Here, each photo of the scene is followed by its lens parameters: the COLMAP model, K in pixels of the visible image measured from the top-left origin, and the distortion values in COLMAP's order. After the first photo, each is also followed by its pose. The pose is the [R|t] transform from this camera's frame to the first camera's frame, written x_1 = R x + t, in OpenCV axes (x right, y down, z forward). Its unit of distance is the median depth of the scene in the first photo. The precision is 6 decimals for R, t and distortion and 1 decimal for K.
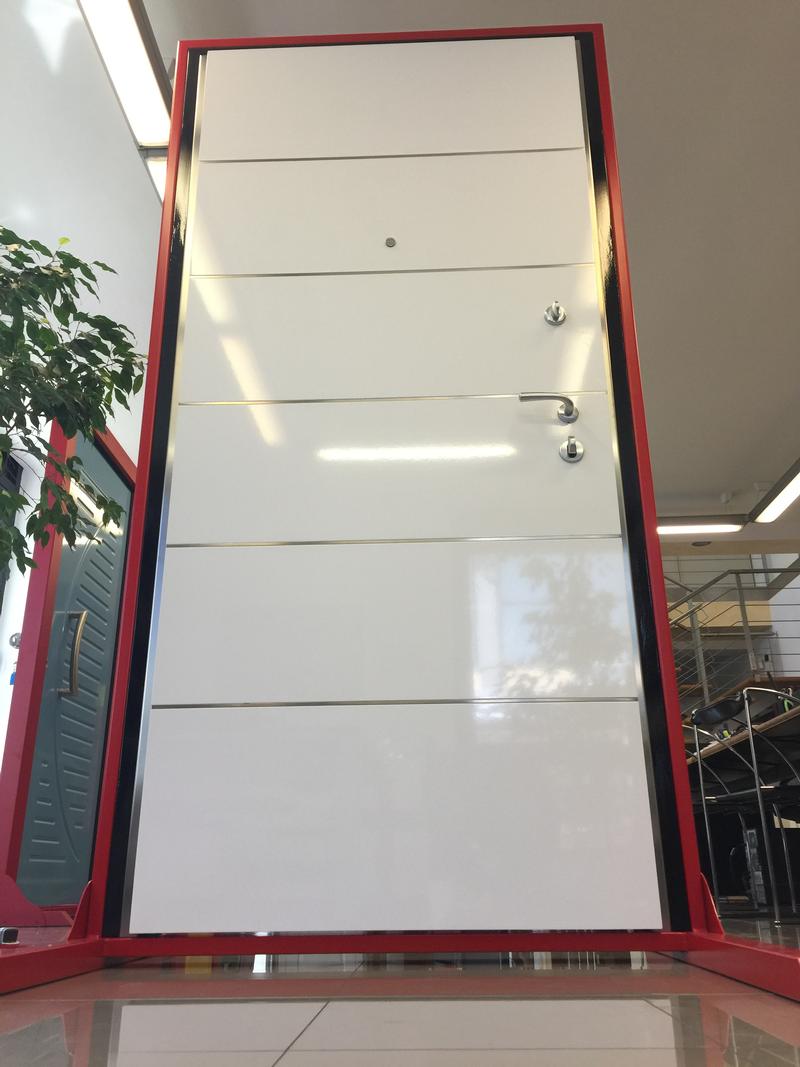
lens RADIAL K [[920.2, 0, 402.4], [0, 920.2, 526.5], [0, 0, 1]] dist [0.042160, -0.012619]
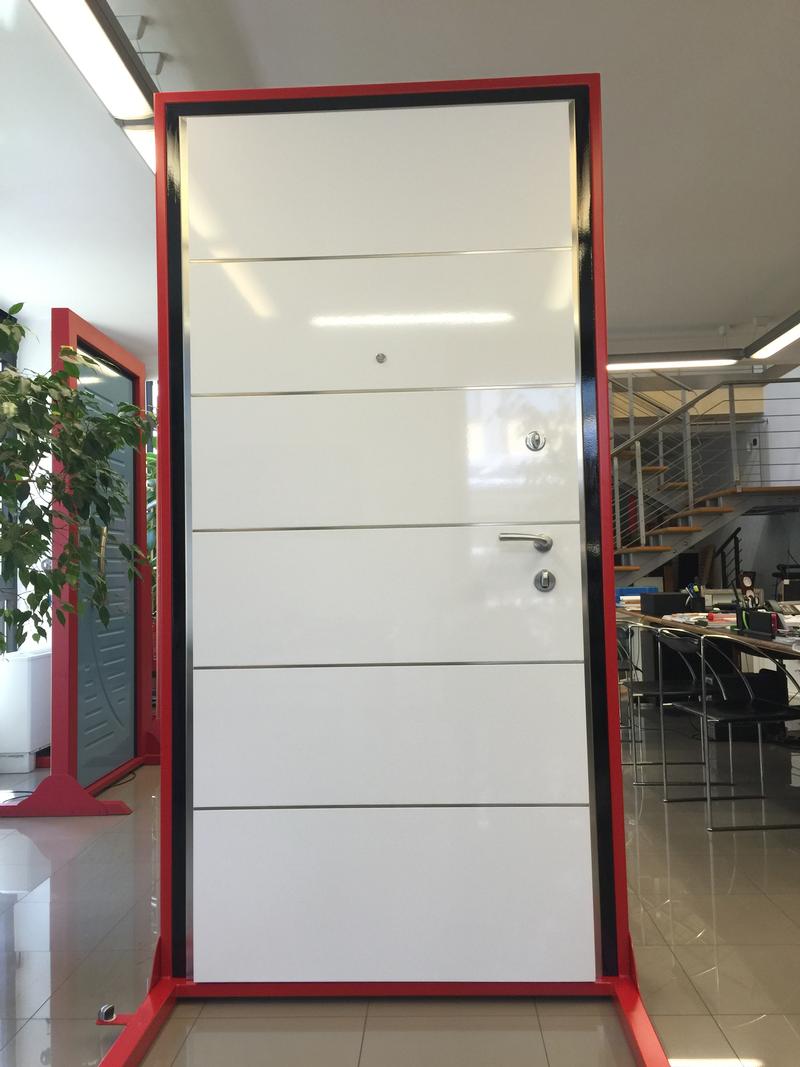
lens RADIAL K [[920.2, 0, 402.4], [0, 920.2, 526.5], [0, 0, 1]] dist [0.042160, -0.012619]
pose [[0.999906, -0.013251, -0.003482, 0.007733], [0.013680, 0.951602, 0.307028, -0.270281], [-0.000754, -0.307047, 0.951694, -0.029491]]
